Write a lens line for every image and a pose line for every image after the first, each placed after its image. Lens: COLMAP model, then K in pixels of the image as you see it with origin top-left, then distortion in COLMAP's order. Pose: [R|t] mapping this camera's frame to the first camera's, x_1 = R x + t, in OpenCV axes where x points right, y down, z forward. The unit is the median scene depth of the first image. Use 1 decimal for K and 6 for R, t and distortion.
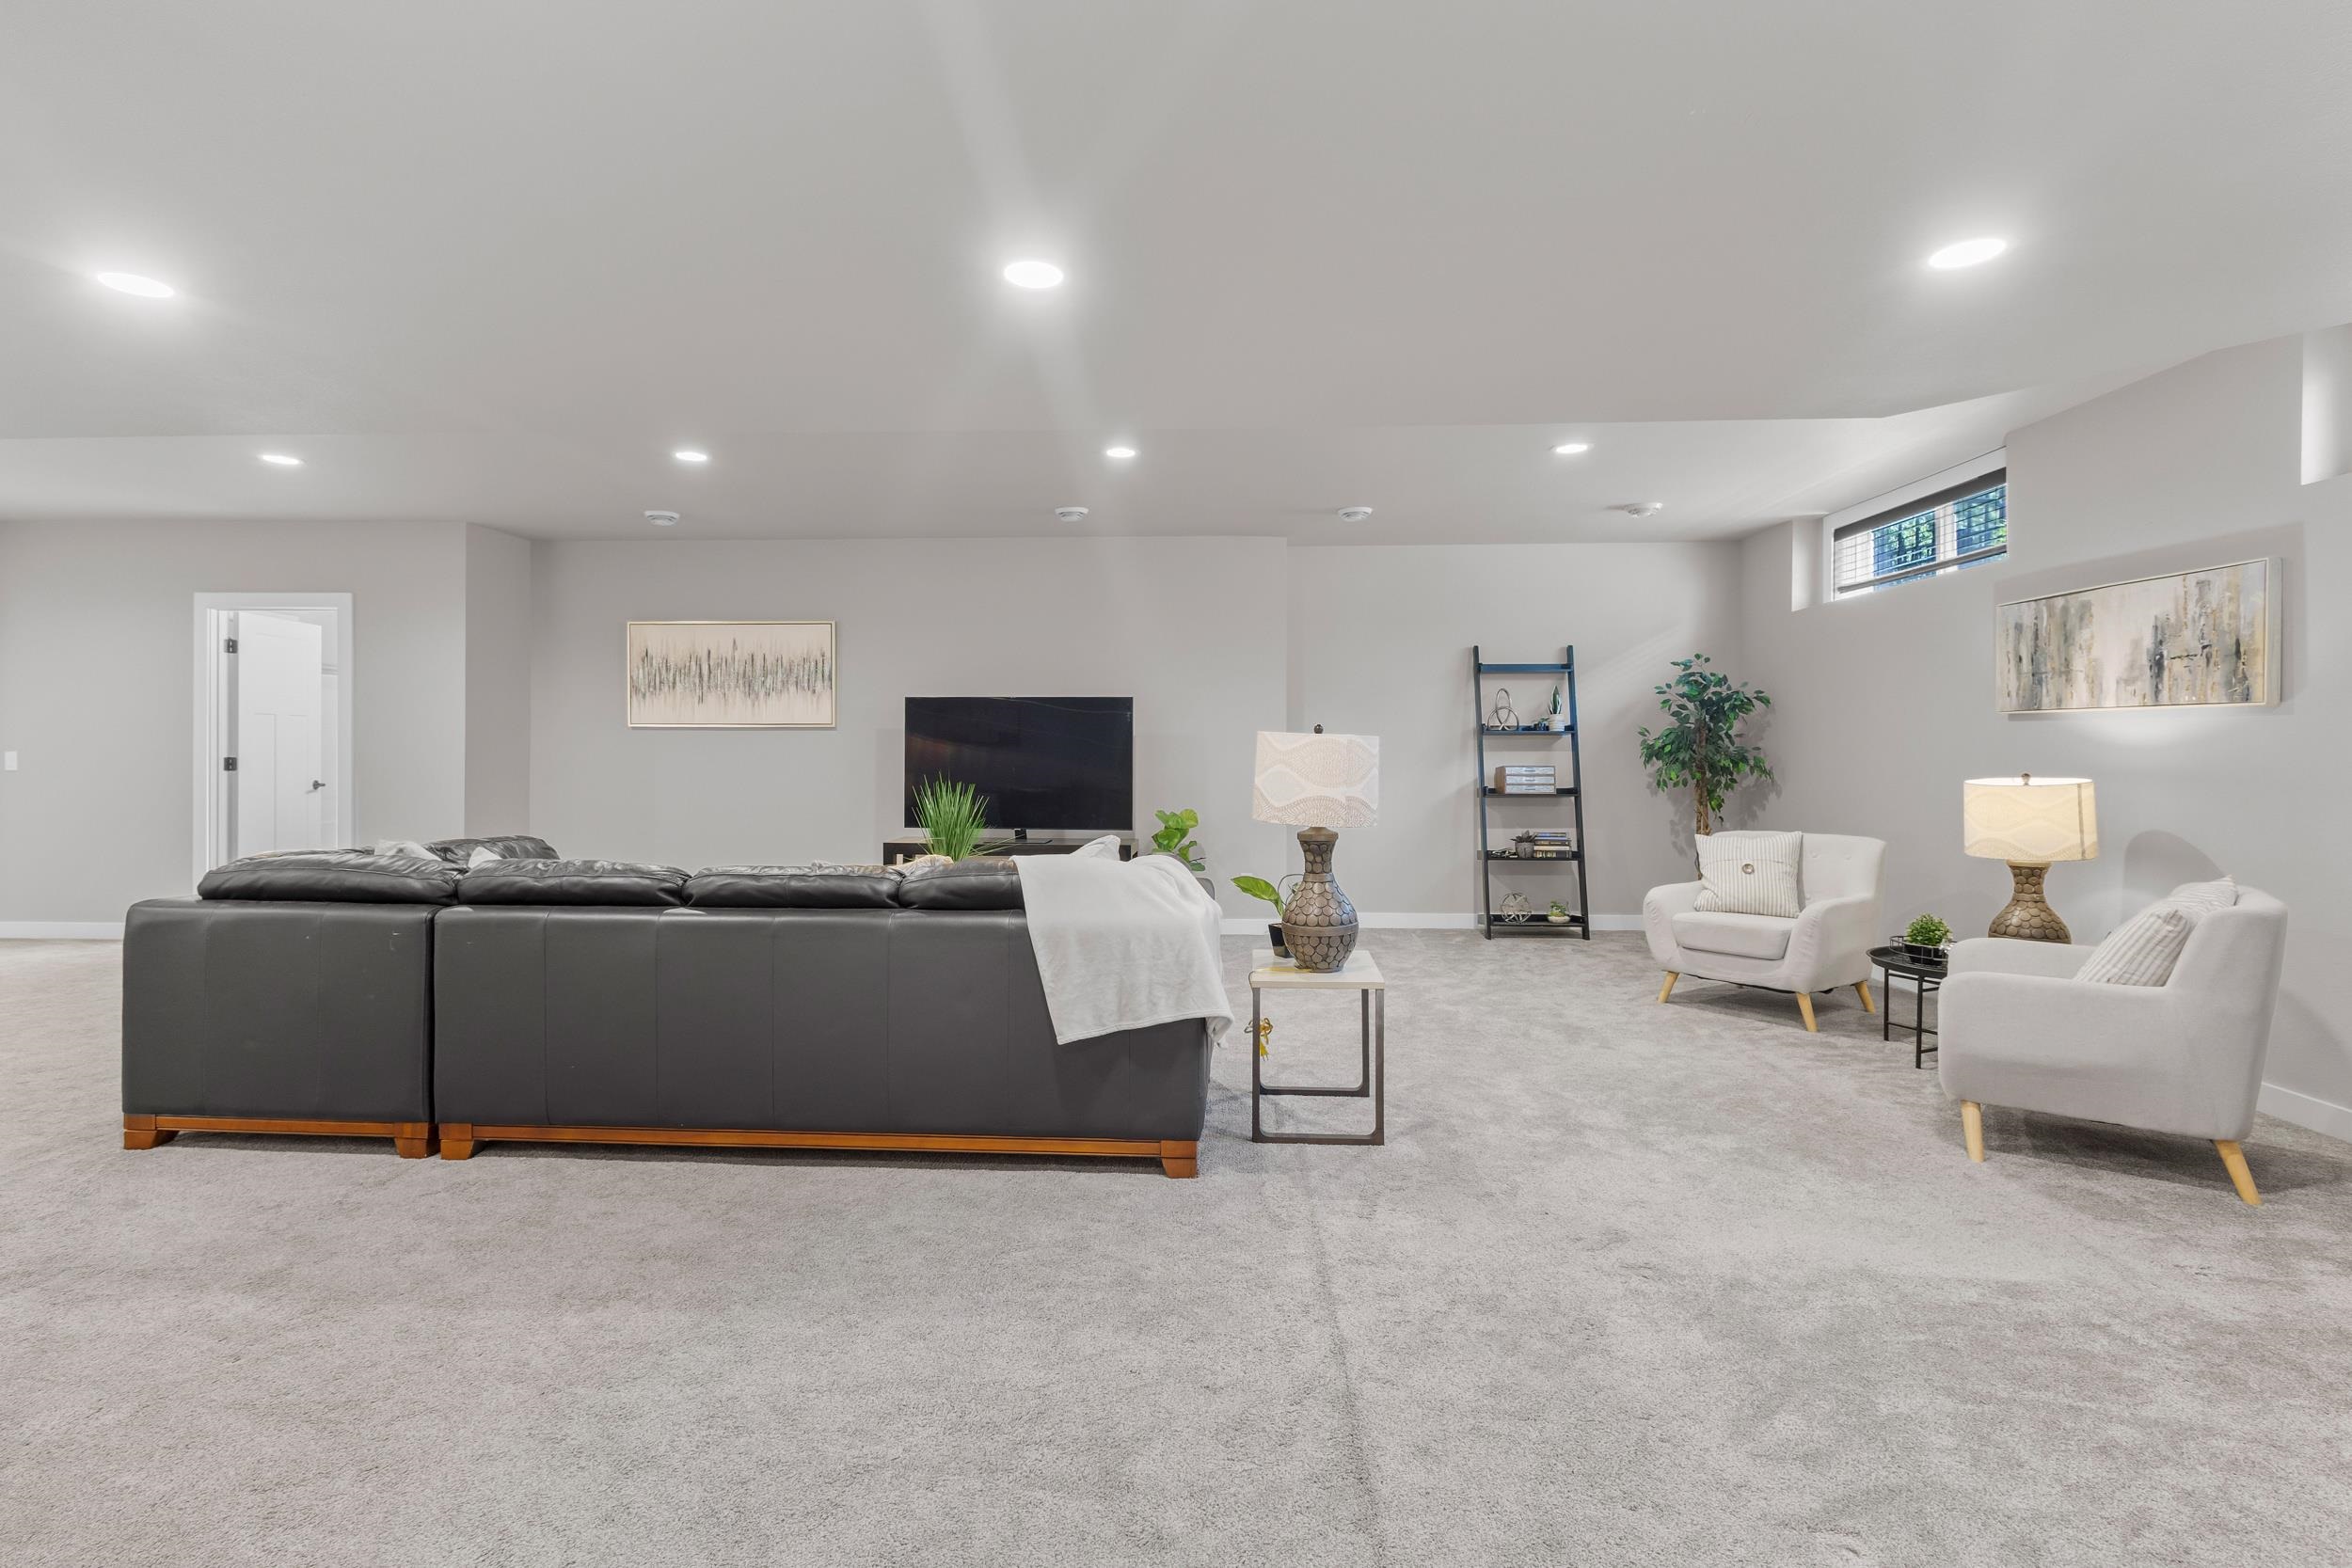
lens RADIAL K [[1084.6, 0, 1166.2], [0, 1084.6, 757.6], [0, 0, 1]] dist [0.009482, -0.002662]
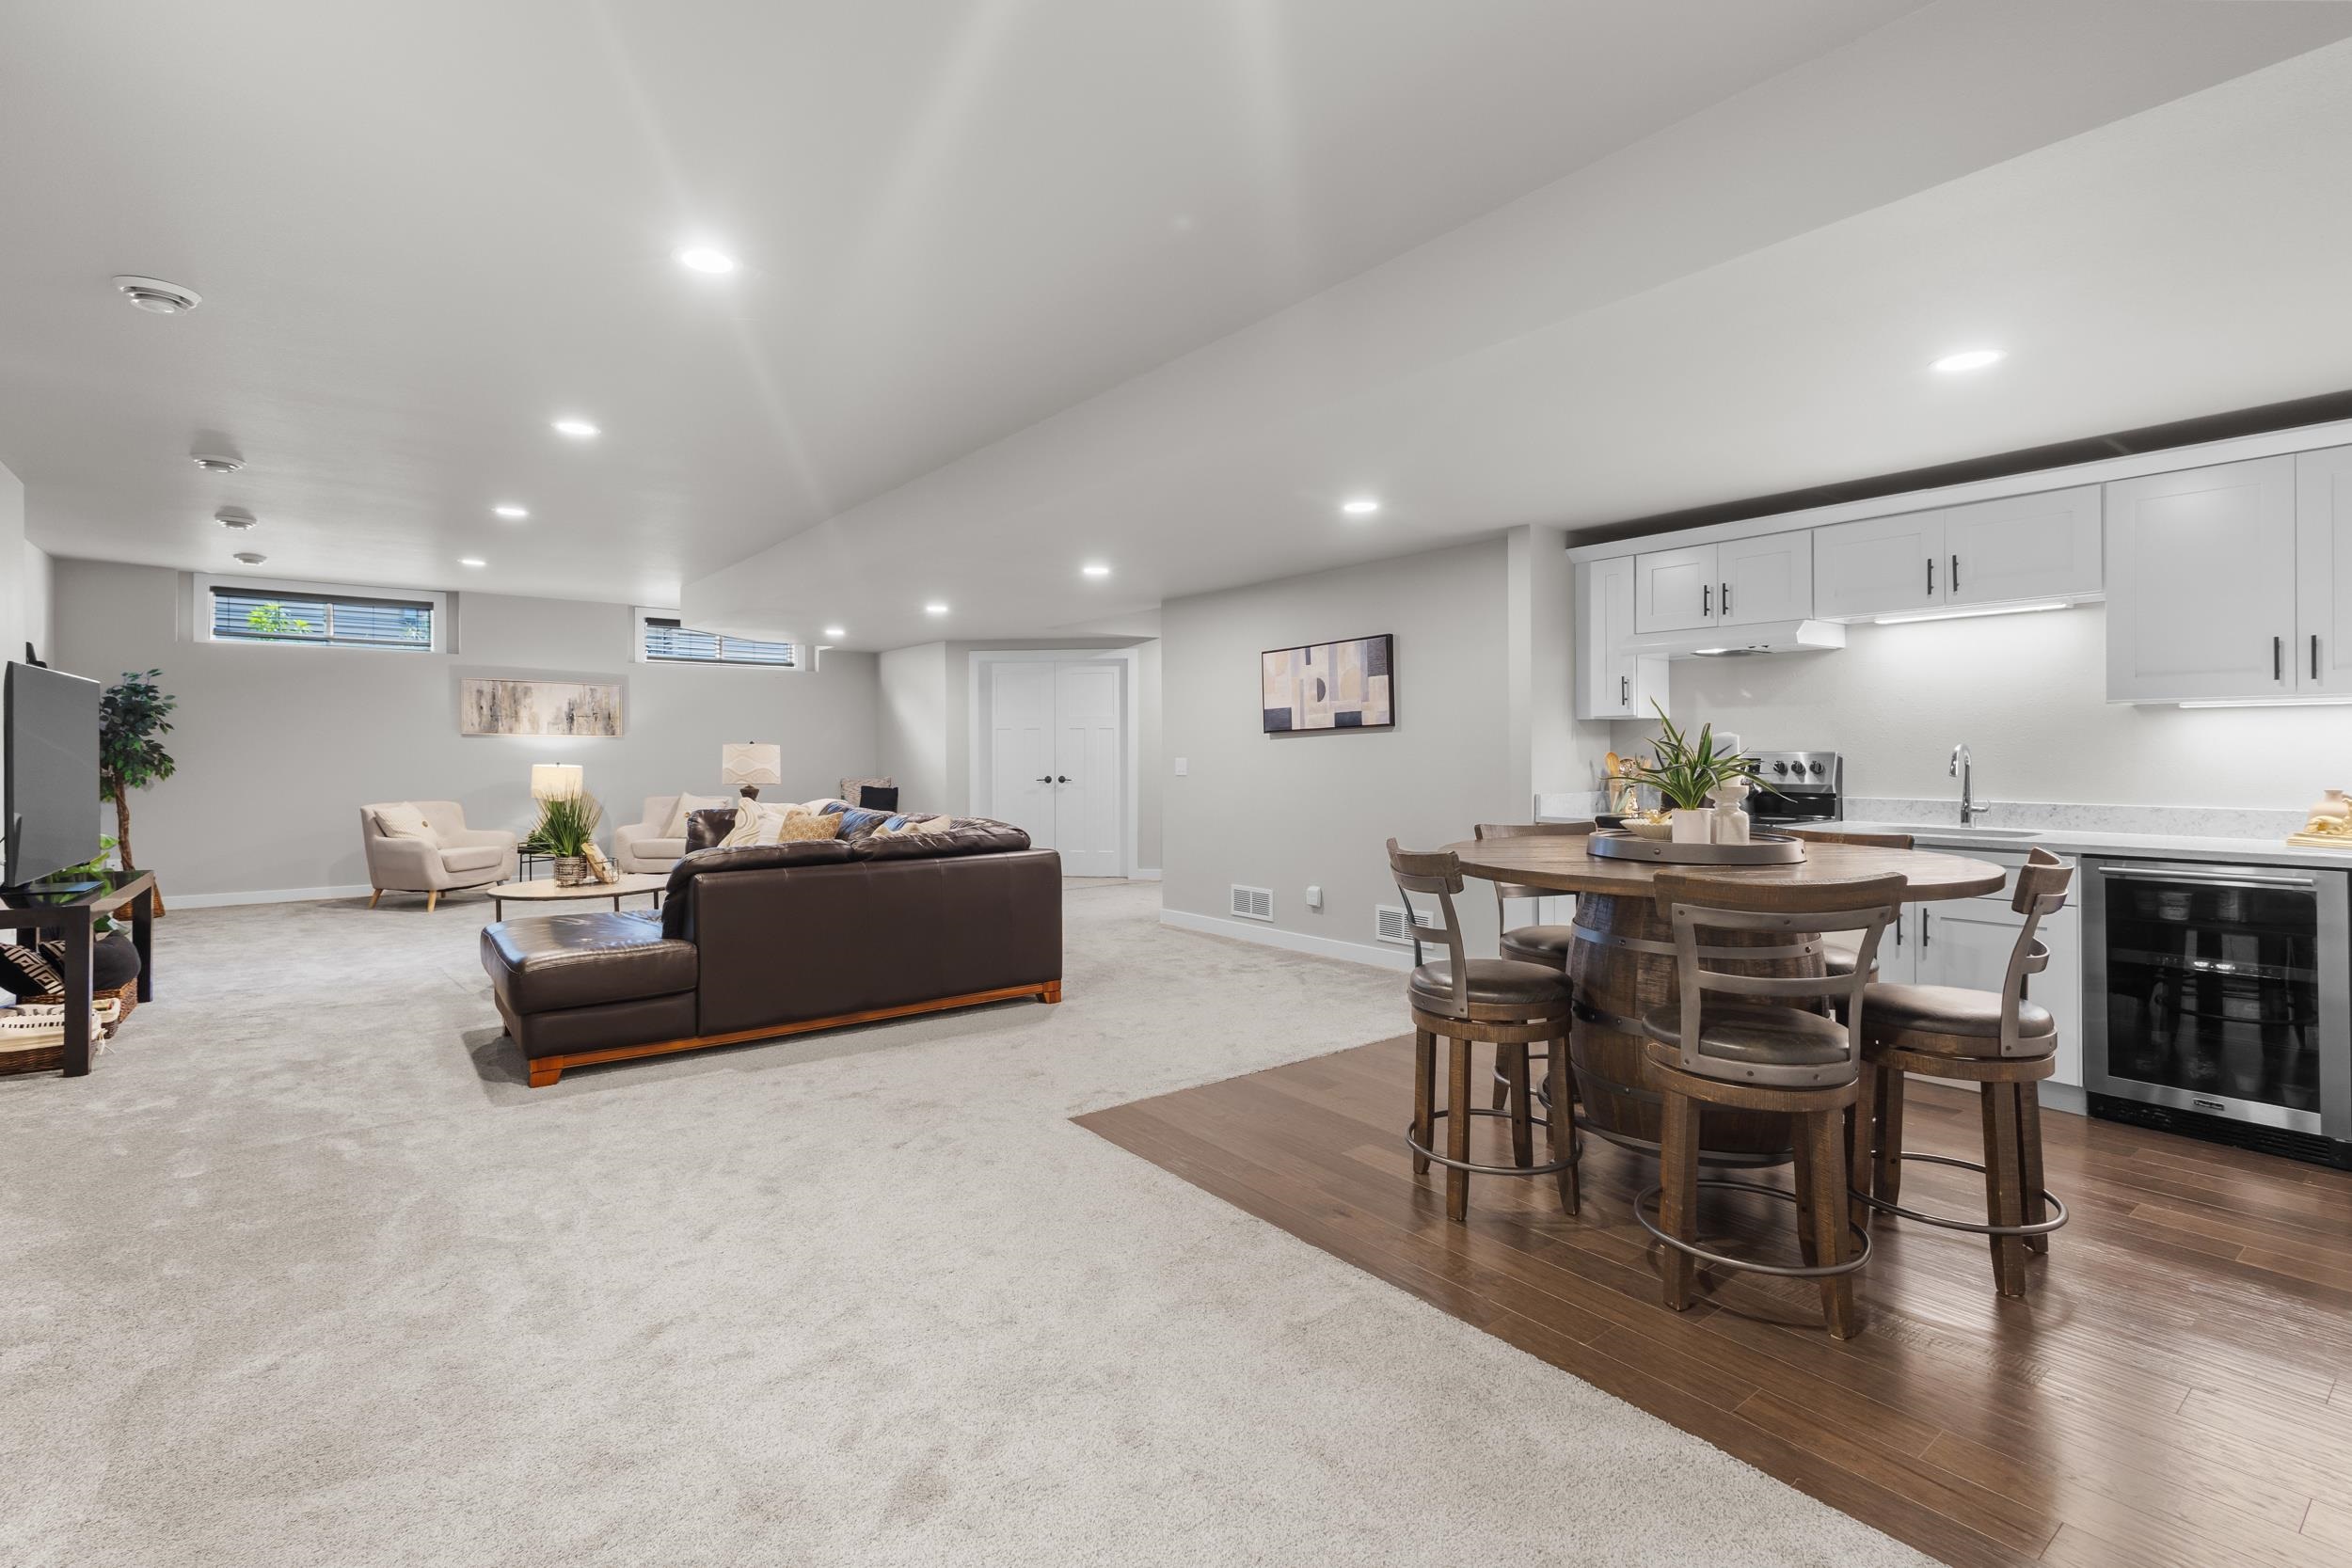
lens RADIAL K [[1084.6, 0, 1173.7], [0, 1084.6, 759.4], [0, 0, 1]] dist [0.009482, -0.002662]
pose [[-0.652445, -0.007367, 0.757801, -1.691660], [0.001737, 0.999936, 0.011217, -0.014867], [-0.757834, 0.008635, -0.652390, 1.425067]]
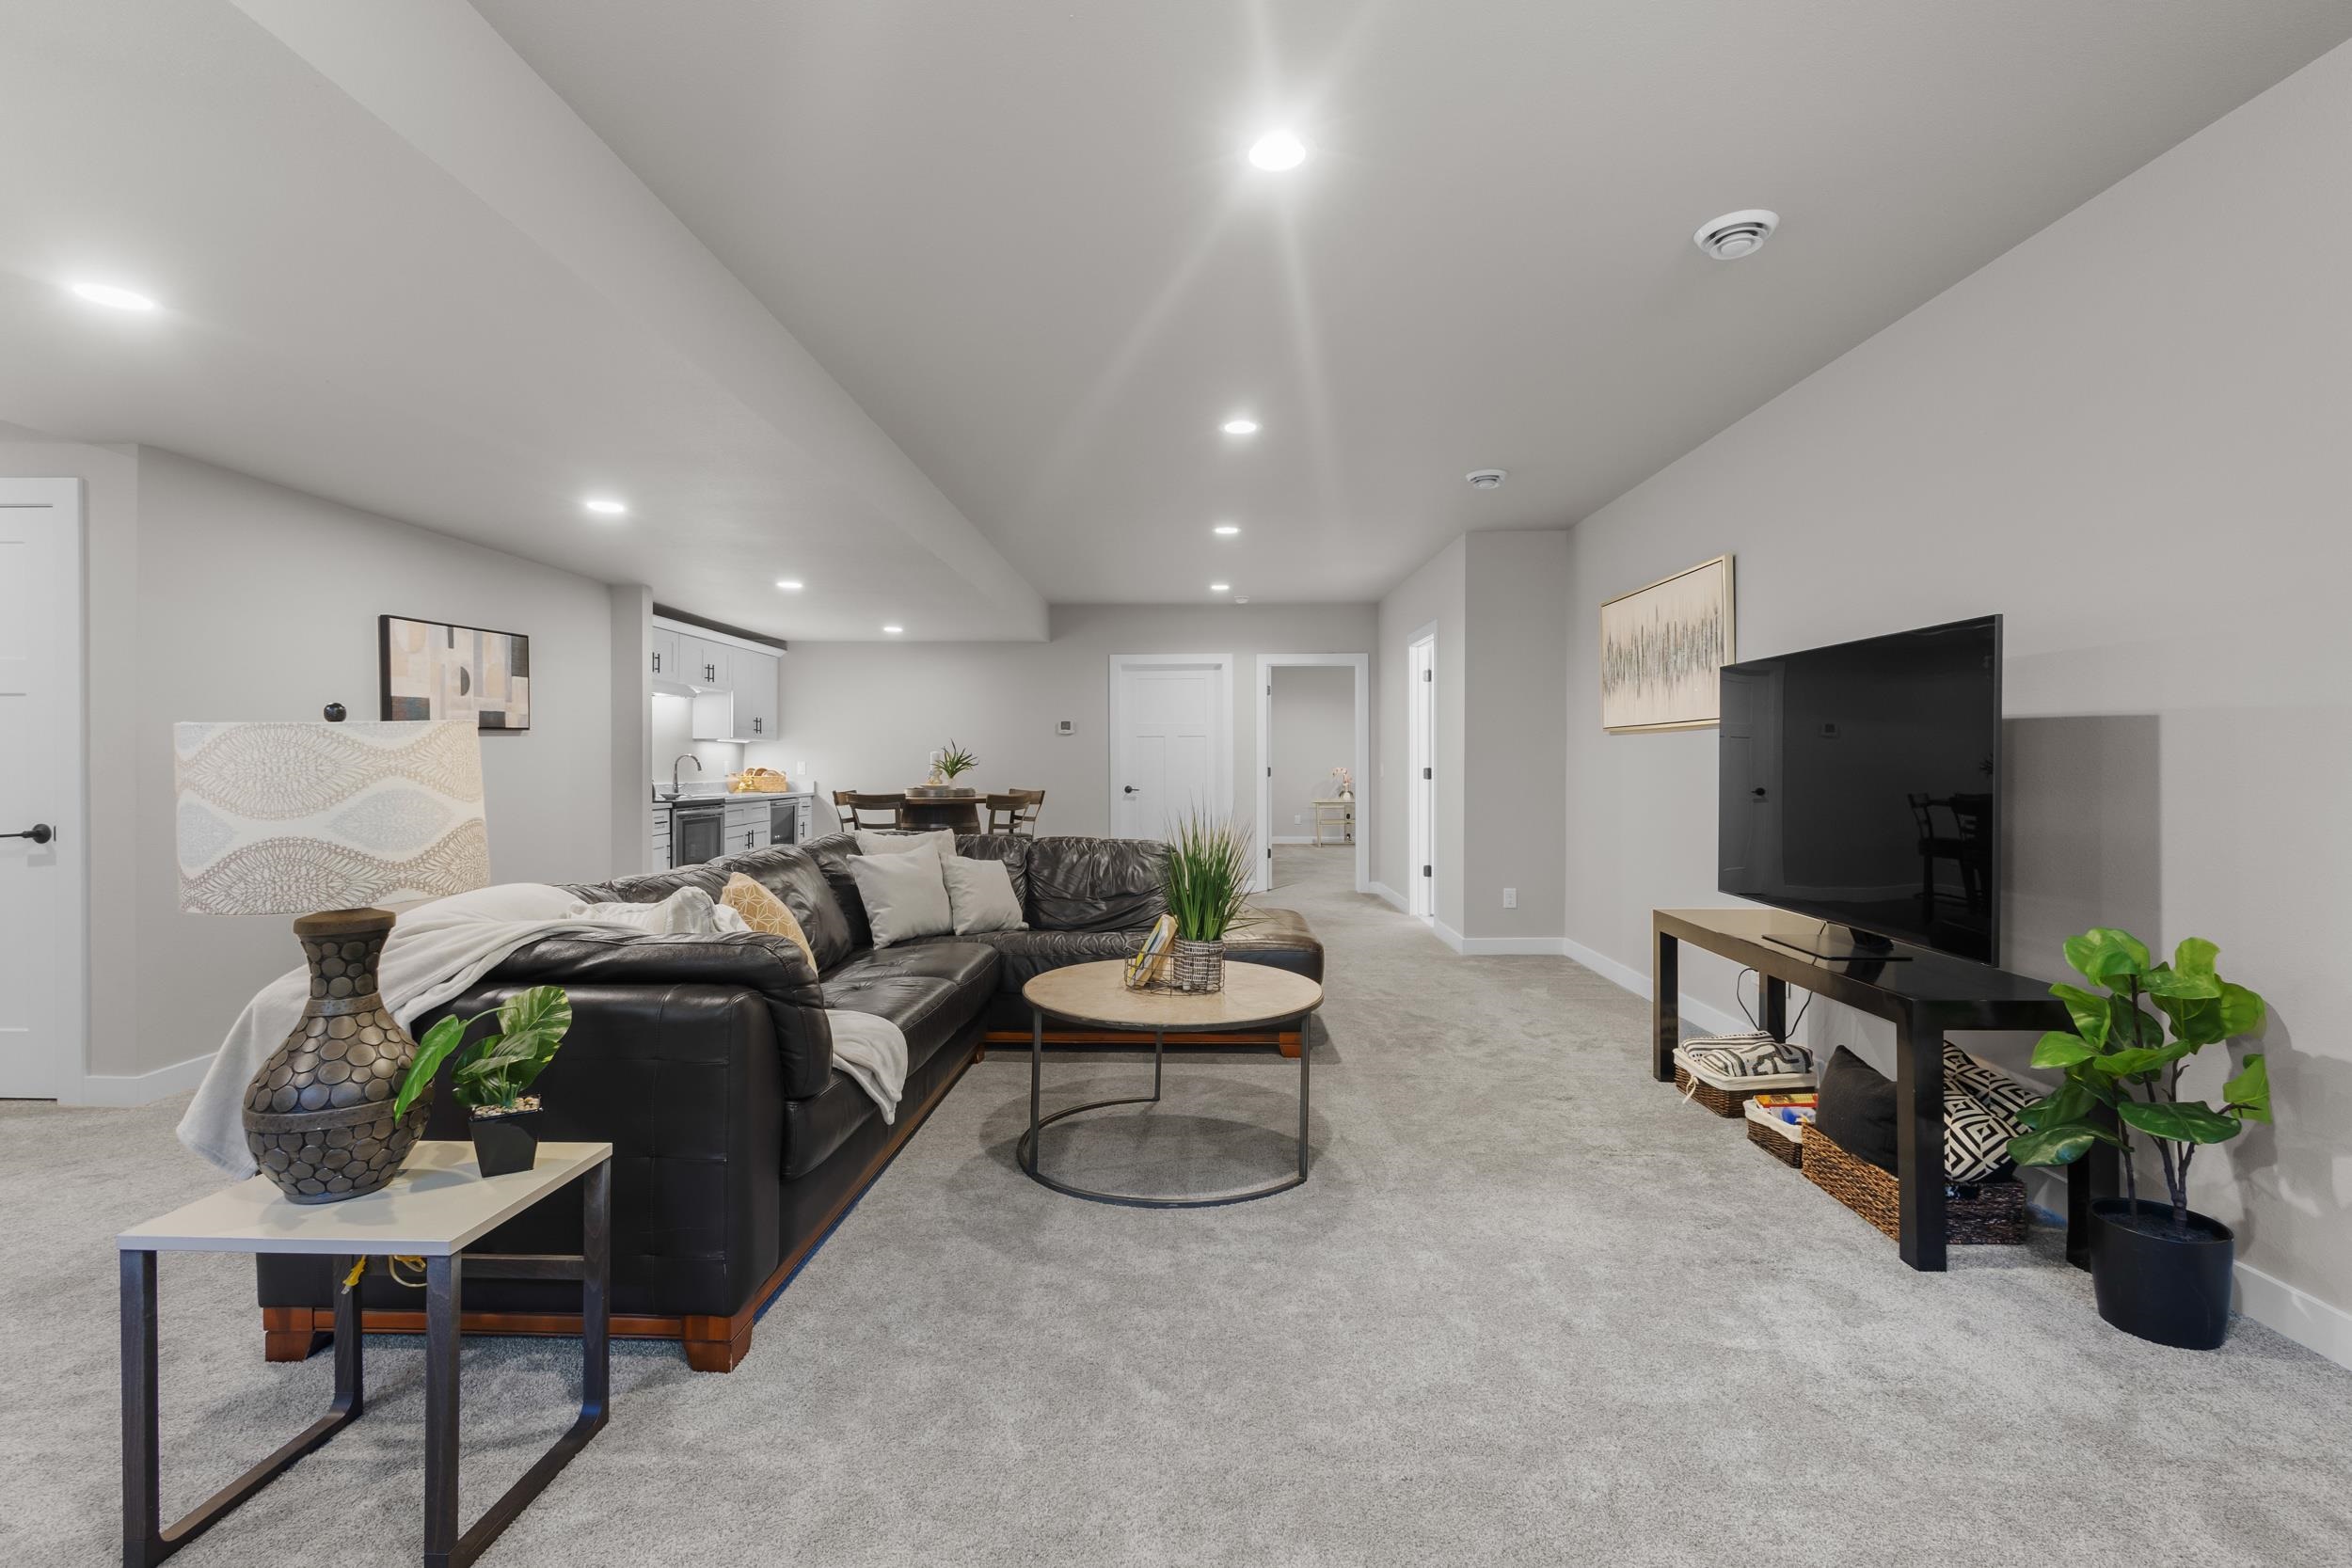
lens RADIAL K [[1084.6, 0, 1182.5], [0, 1084.6, 777.4], [0, 0, 1]] dist [0.009482, -0.002662]
pose [[0.032755, 0.009426, -0.999419, 0.514453], [-0.007199, 0.999932, 0.009194, -0.002090], [0.999437, 0.006894, 0.032820, 1.085954]]
